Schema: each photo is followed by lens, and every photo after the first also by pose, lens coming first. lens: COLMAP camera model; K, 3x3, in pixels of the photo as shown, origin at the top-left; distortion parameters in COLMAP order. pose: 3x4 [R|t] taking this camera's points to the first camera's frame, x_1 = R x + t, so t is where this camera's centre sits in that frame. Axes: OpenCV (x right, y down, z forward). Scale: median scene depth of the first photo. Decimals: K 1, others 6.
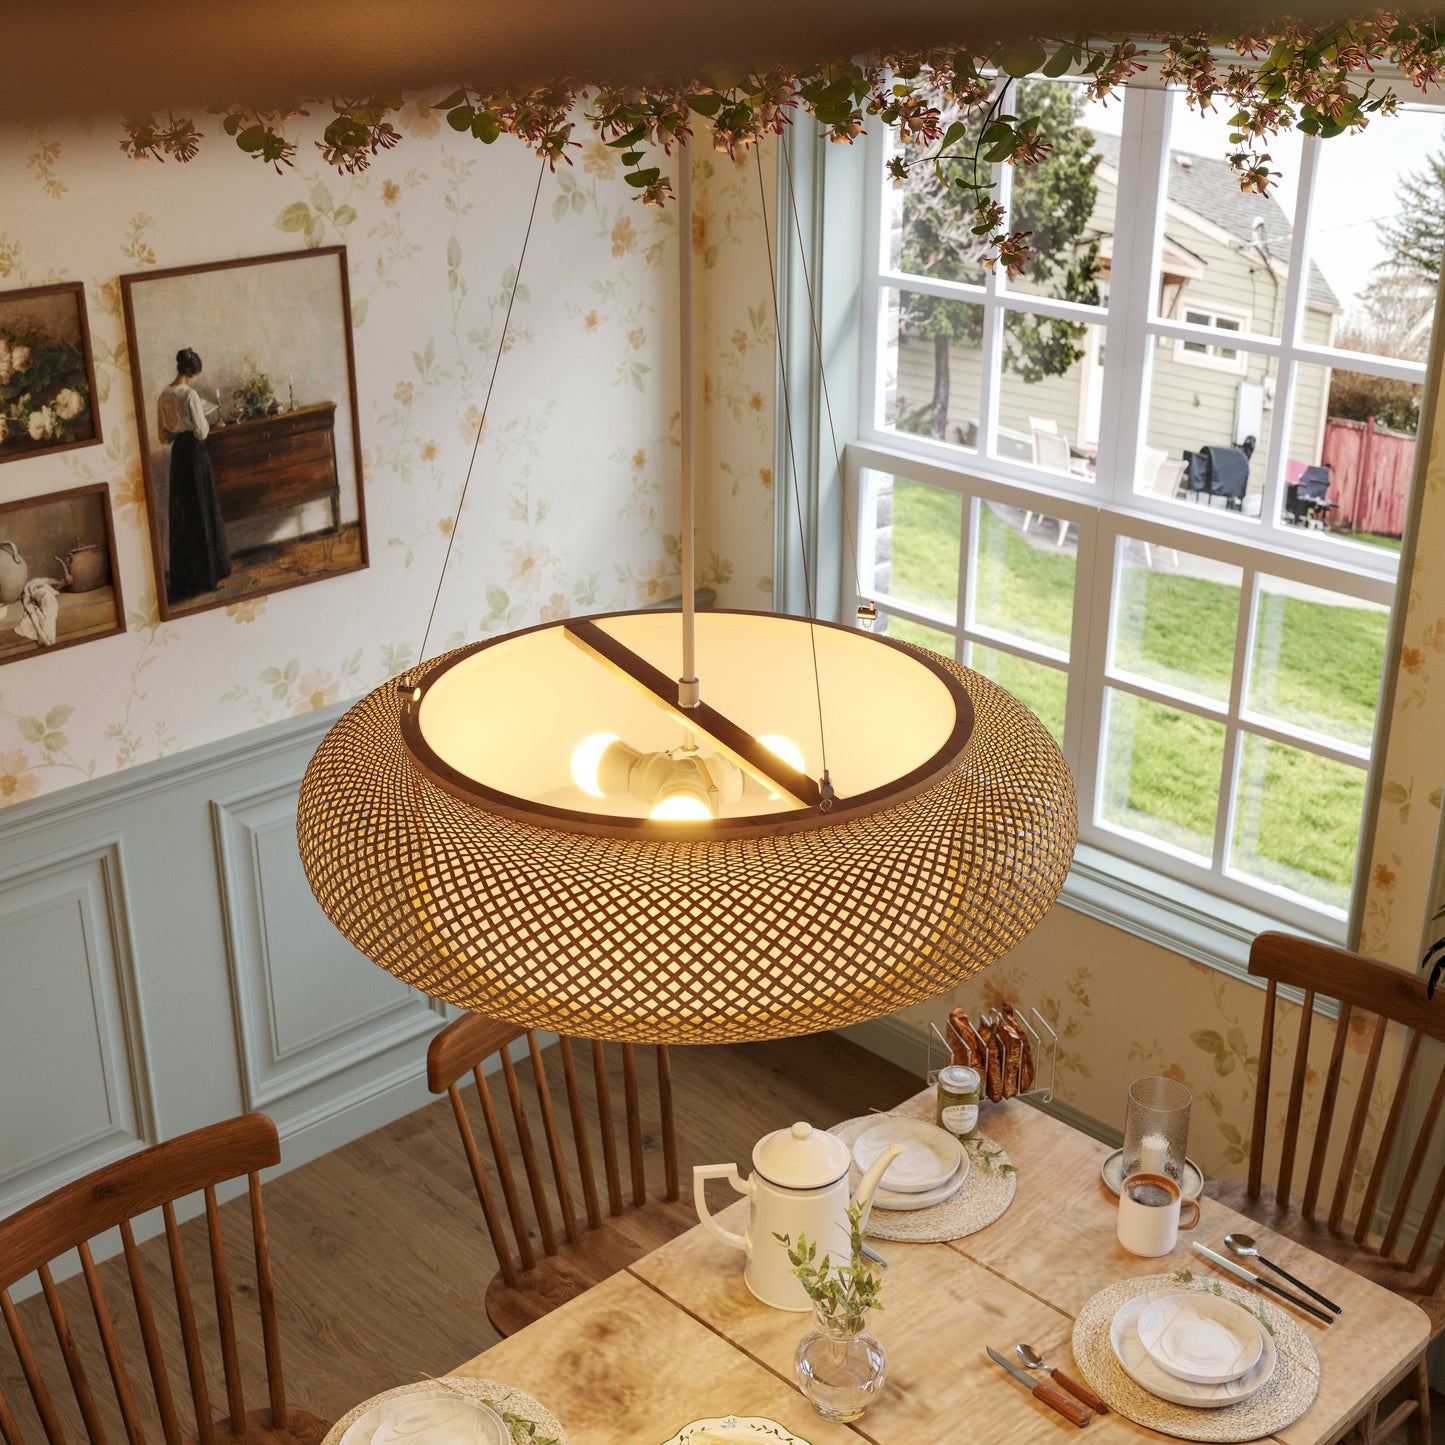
lens RADIAL K [[1985.8, 0, 721.5], [0, 1985.8, 722.6], [0, 0, 1]] dist [0.001029, 0.000000]
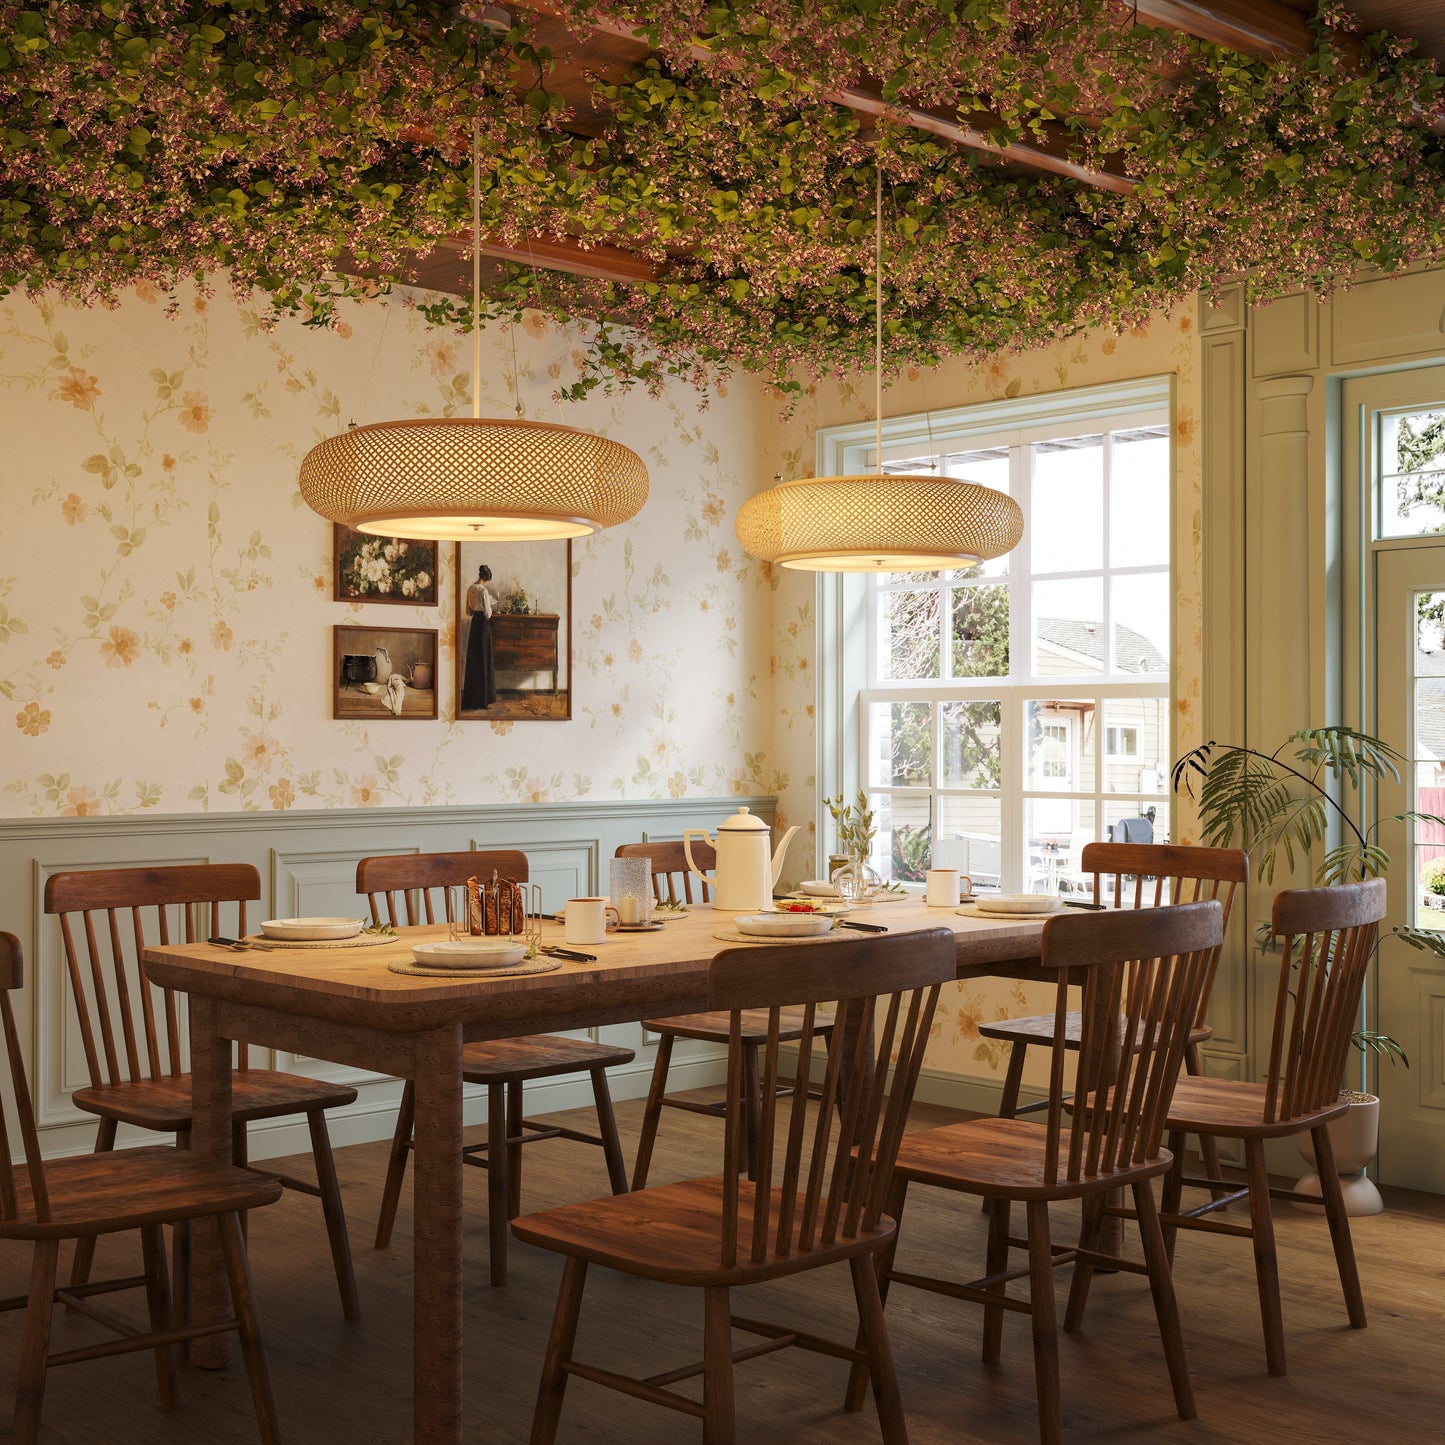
lens RADIAL K [[1985.8, 0, 723.4], [0, 1985.8, 720.0], [0, 0, 1]] dist [0.001029, 0.000000]
pose [[0.999886, 0.000377, -0.015077, -0.025649], [-0.006318, 0.918195, -0.396079, 0.573126], [0.013694, 0.396130, 0.918093, -0.513780]]
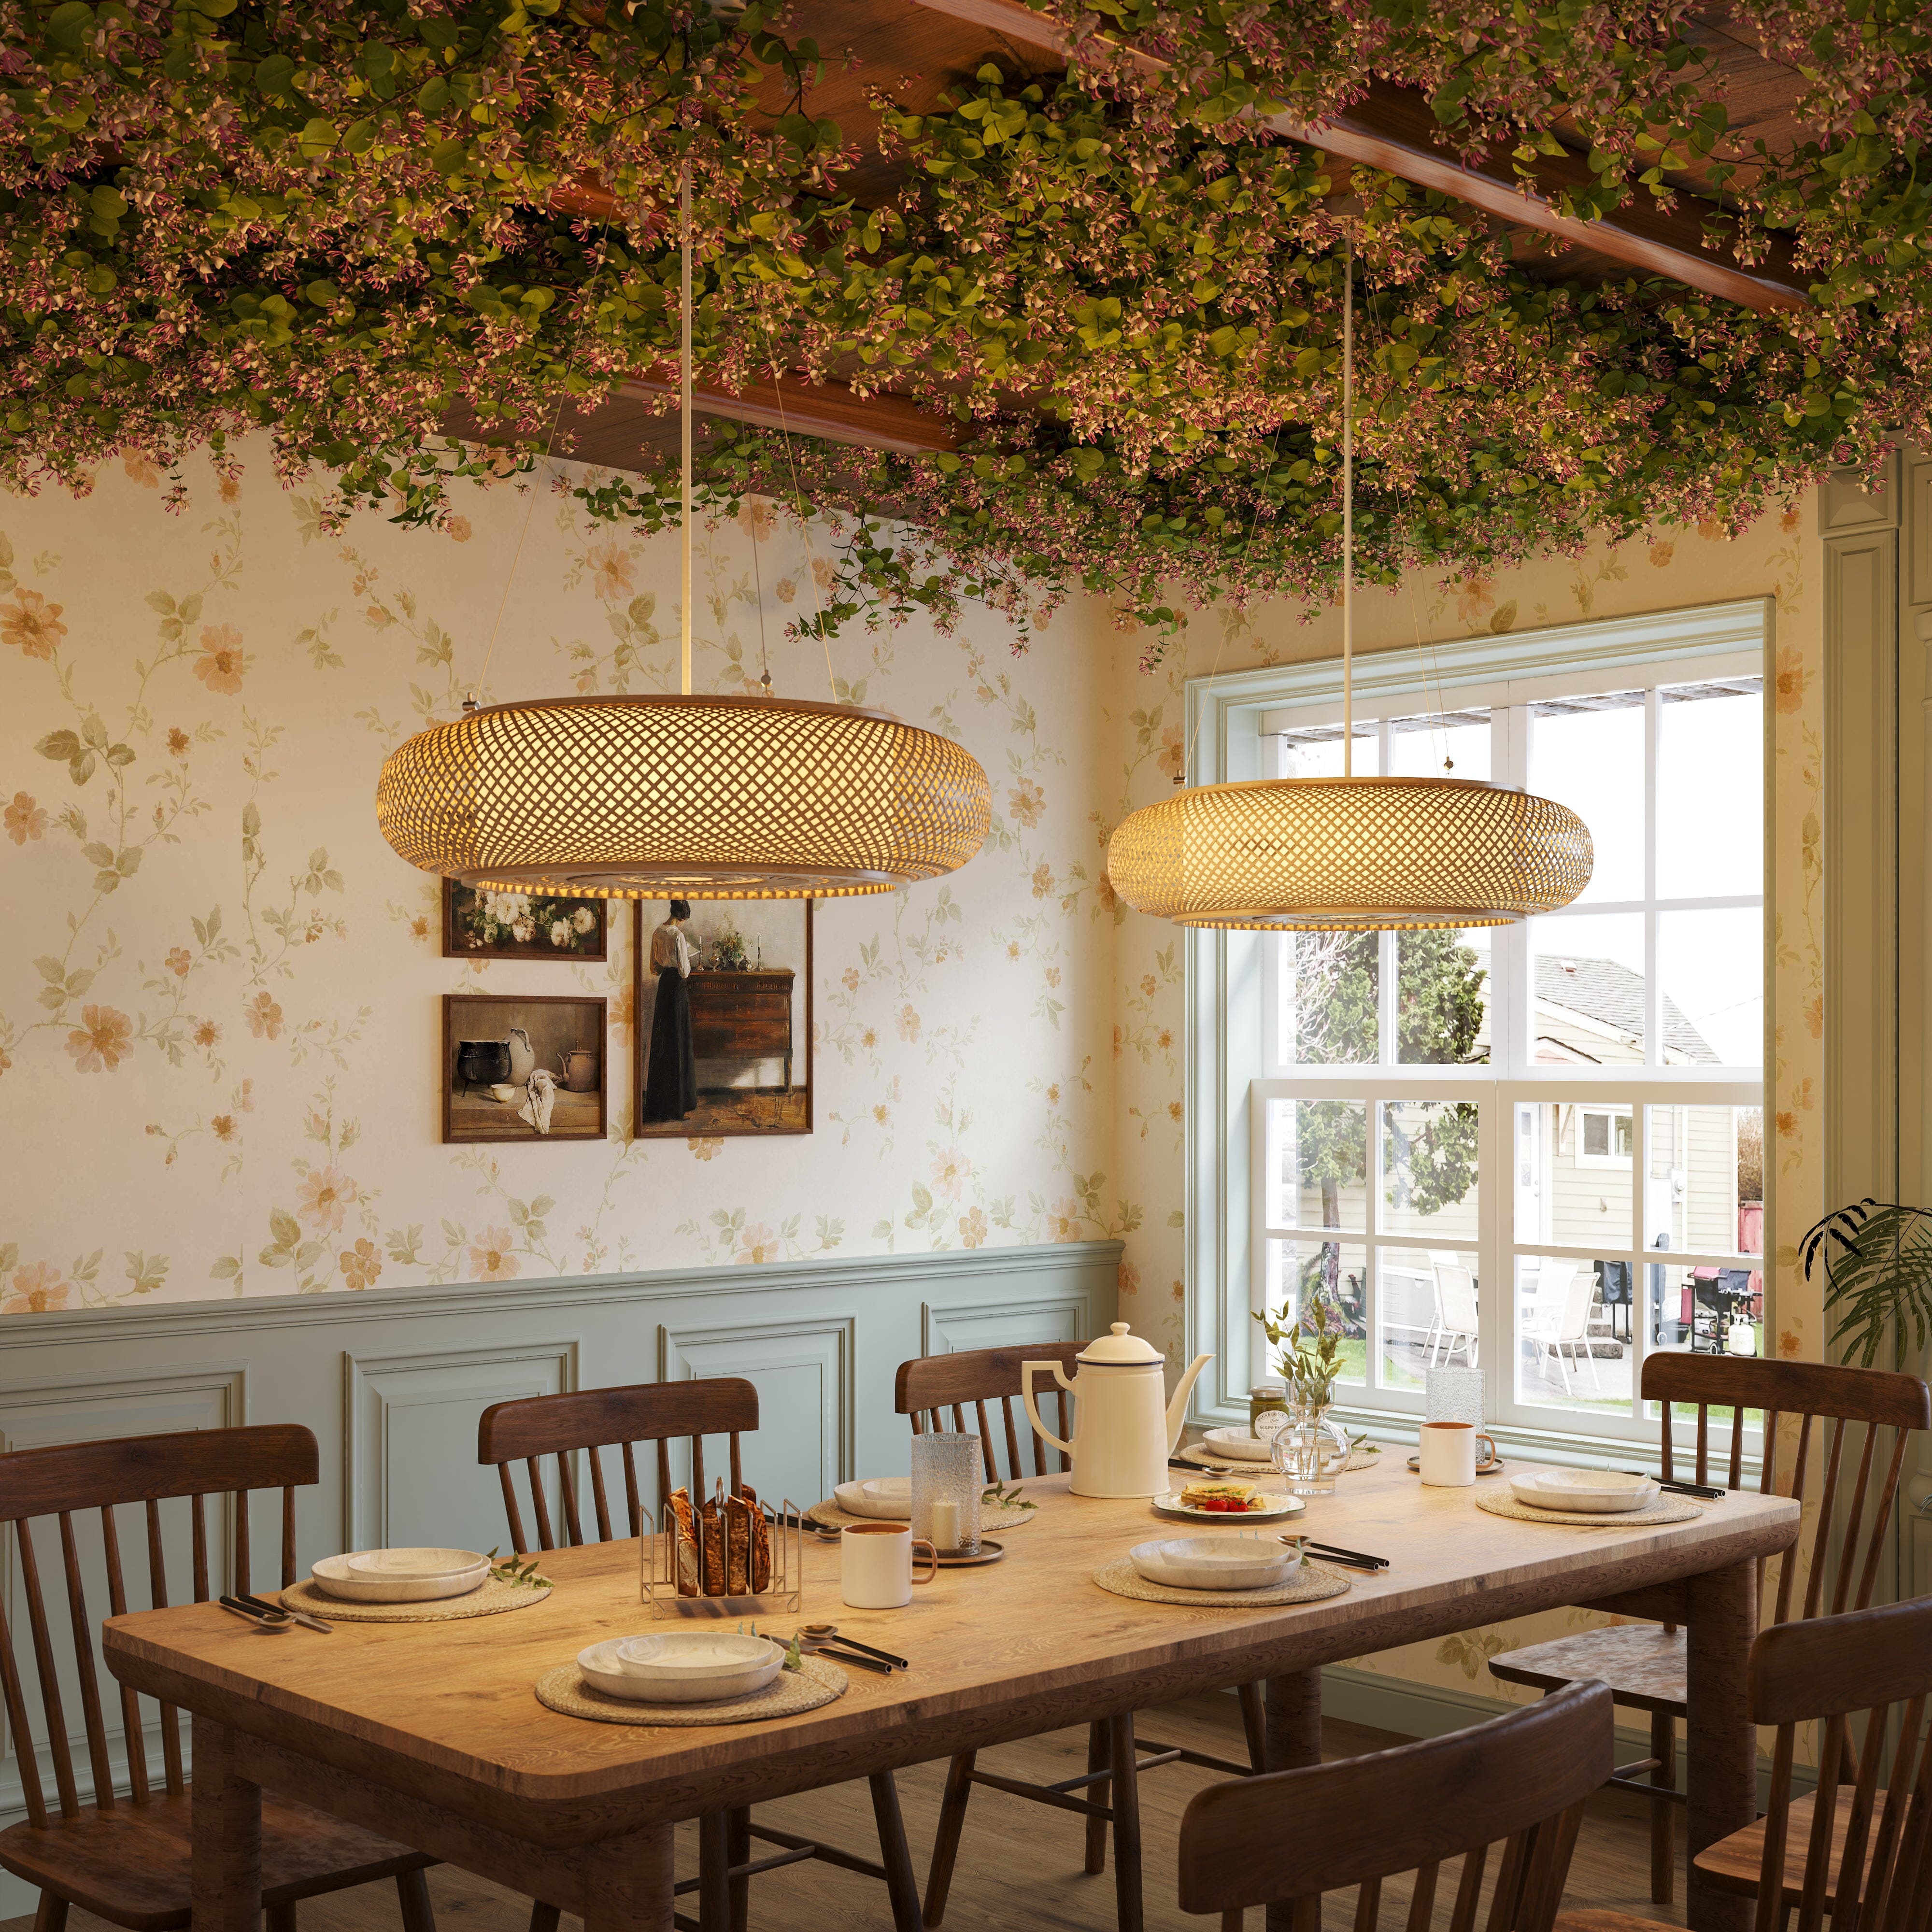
lens RADIAL K [[2655.1, 0, 967.3], [0, 2655.1, 1054.8], [0, 0, 1]] dist [0.001029, 0.000000]
pose [[0.999866, 0.000400, -0.016378, -0.070760], [-0.006765, 0.920567, -0.390526, 0.436497], [0.014921, 0.390584, 0.920446, -0.324040]]
